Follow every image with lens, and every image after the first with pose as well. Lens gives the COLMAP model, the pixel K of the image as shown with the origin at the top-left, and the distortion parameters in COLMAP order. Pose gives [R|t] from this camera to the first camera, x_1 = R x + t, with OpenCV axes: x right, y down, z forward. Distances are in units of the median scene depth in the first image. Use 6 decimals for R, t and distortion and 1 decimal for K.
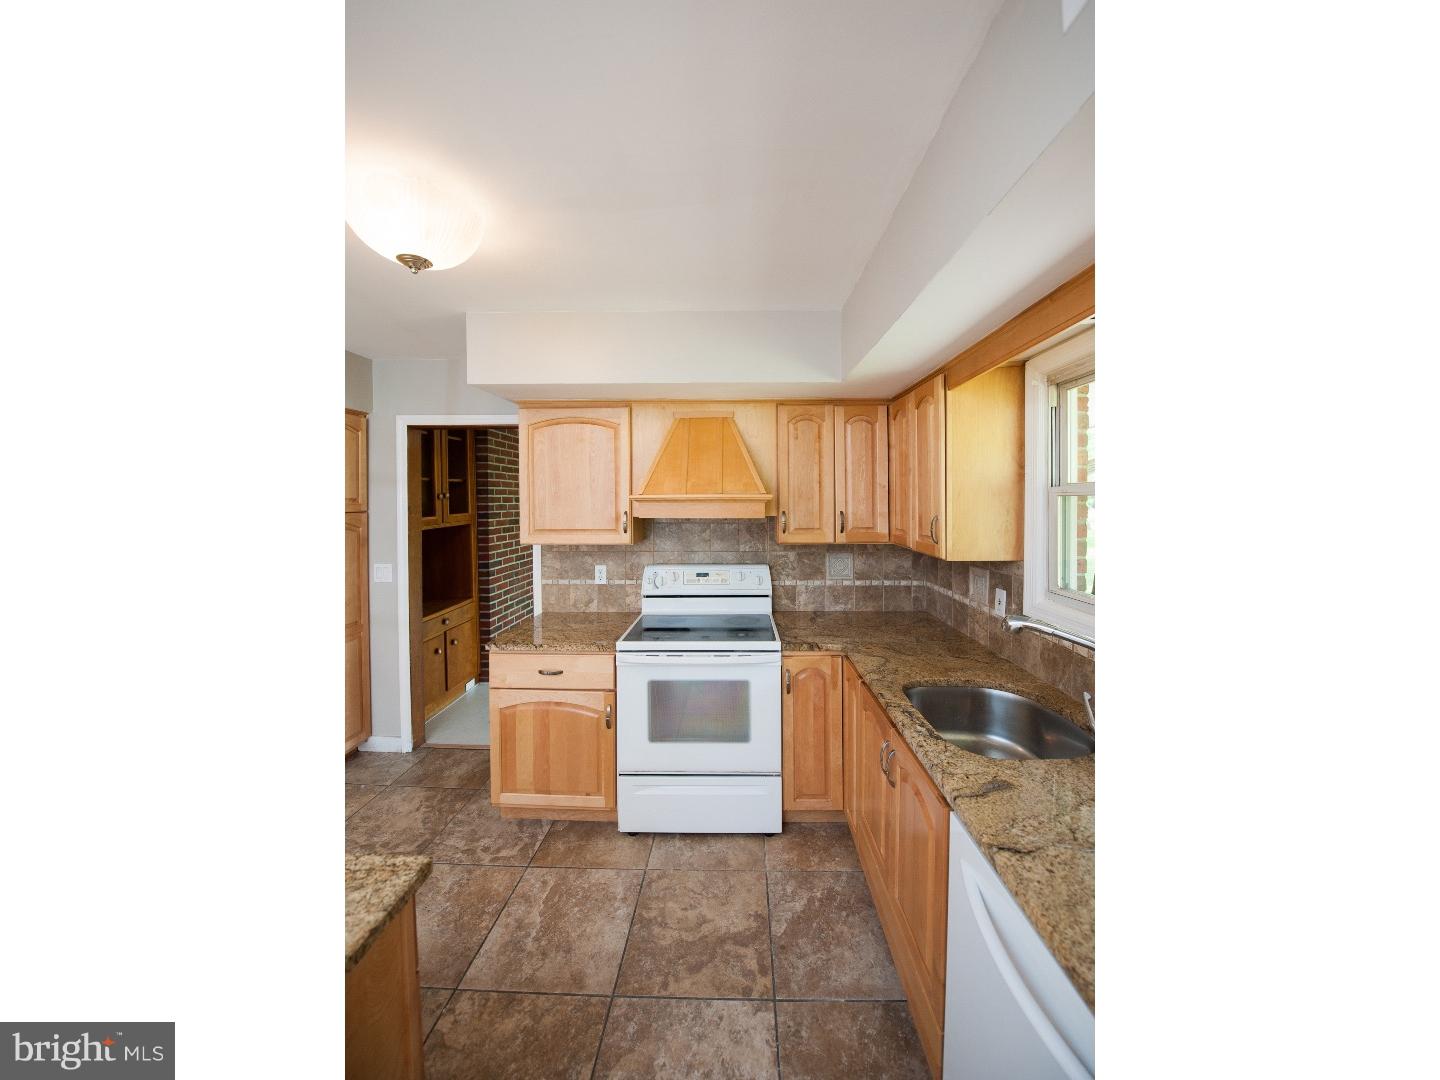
lens RADIAL K [[455.0, 0, 724.2], [0, 455.0, 514.0], [0, 0, 1]] dist [-0.025976, -0.000071]
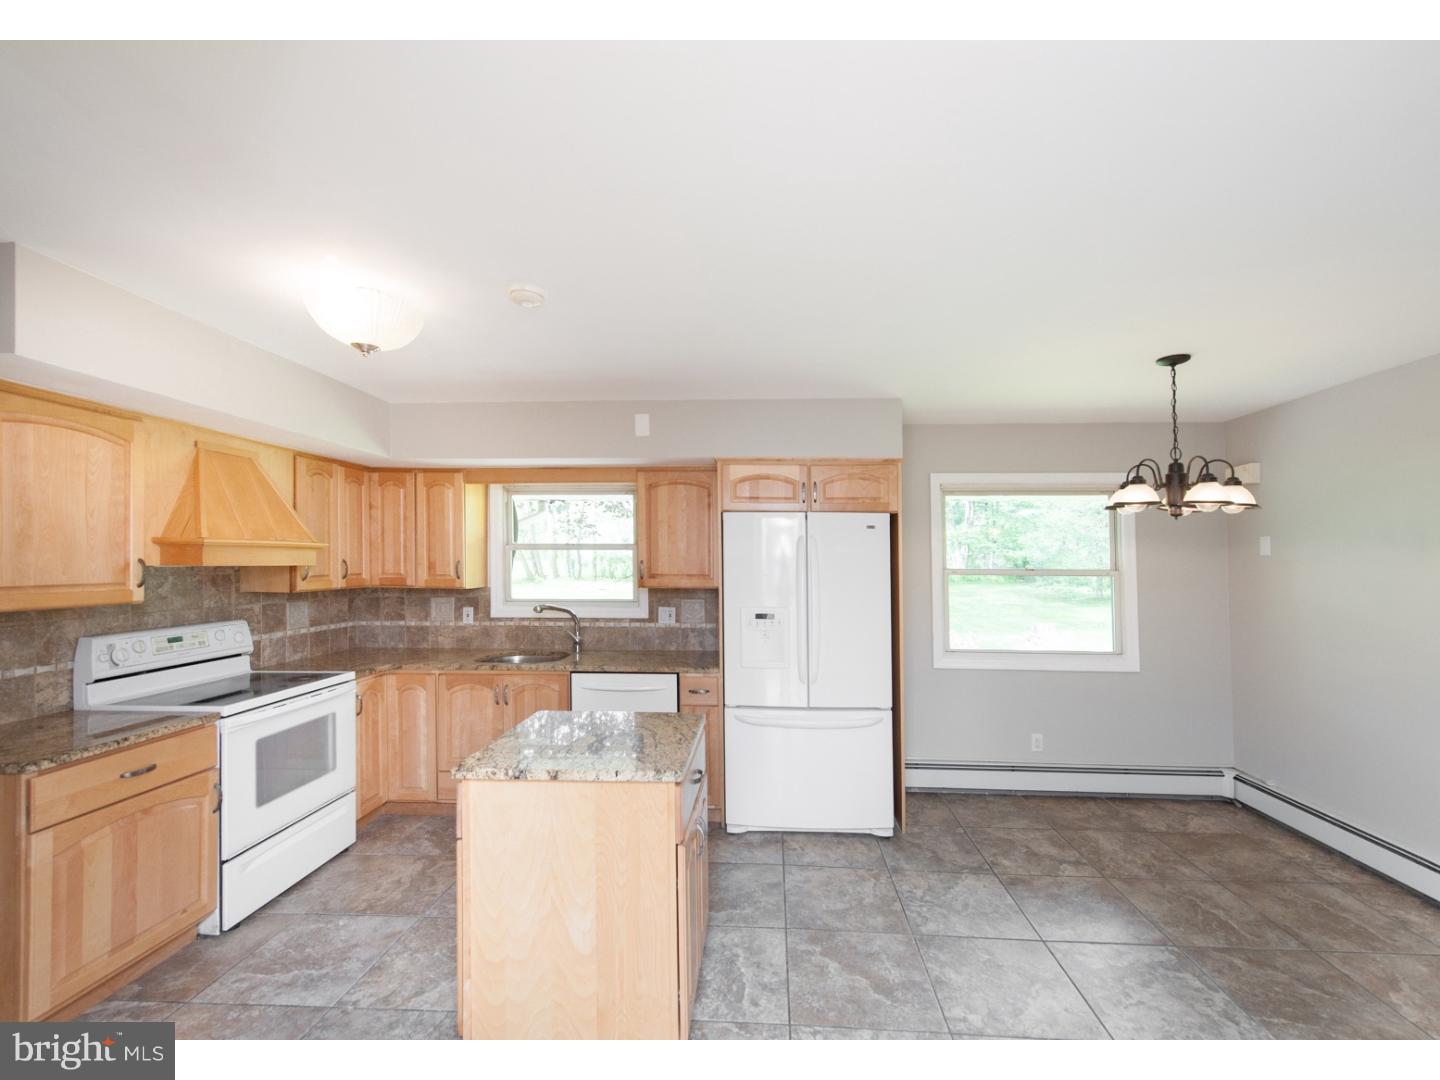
lens RADIAL K [[598.3, 0, 743.4], [0, 598.3, 548.6], [0, 0, 1]] dist [-0.000538, -0.000673]
pose [[0.027692, 0.021522, 0.999385, -1.195558], [0.023831, 0.999470, -0.022184, 0.023227], [-0.999332, 0.024430, 0.027165, -0.033921]]
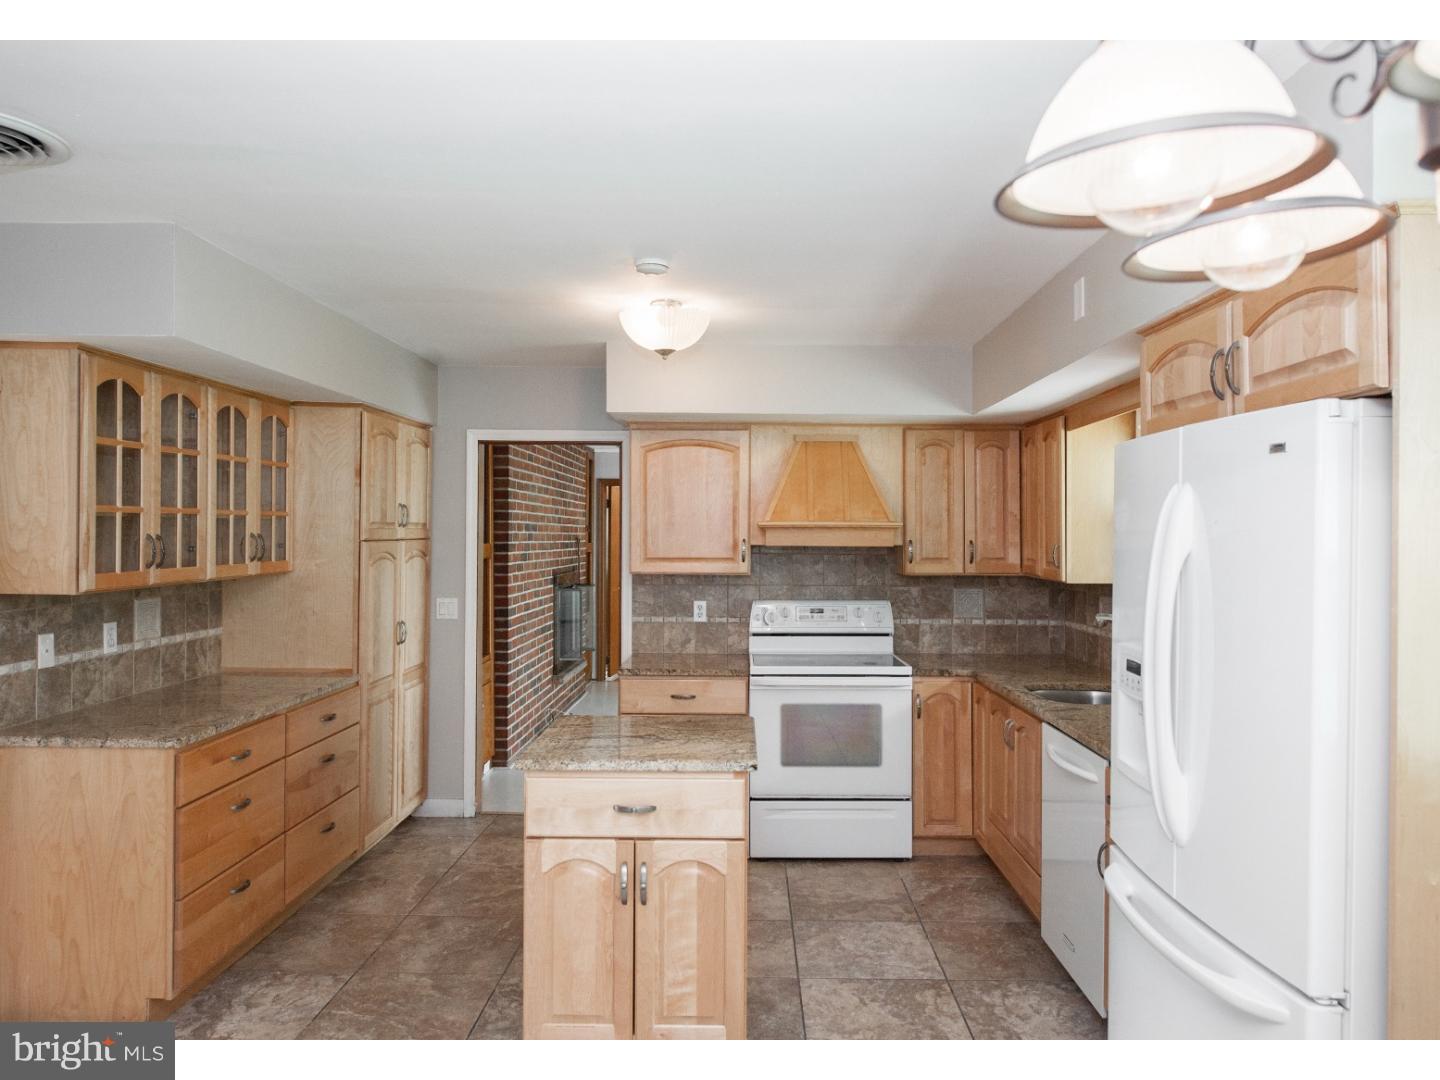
lens RADIAL K [[945.3, 0, 724.5], [0, 945.3, 548.9], [0, 0, 1]] dist [-0.033890, -0.000122]
pose [[0.999963, 0.007565, 0.004144, -0.267219], [-0.007500, 0.999855, -0.015291, 0.045369], [-0.004259, 0.015260, 0.999874, -0.976640]]
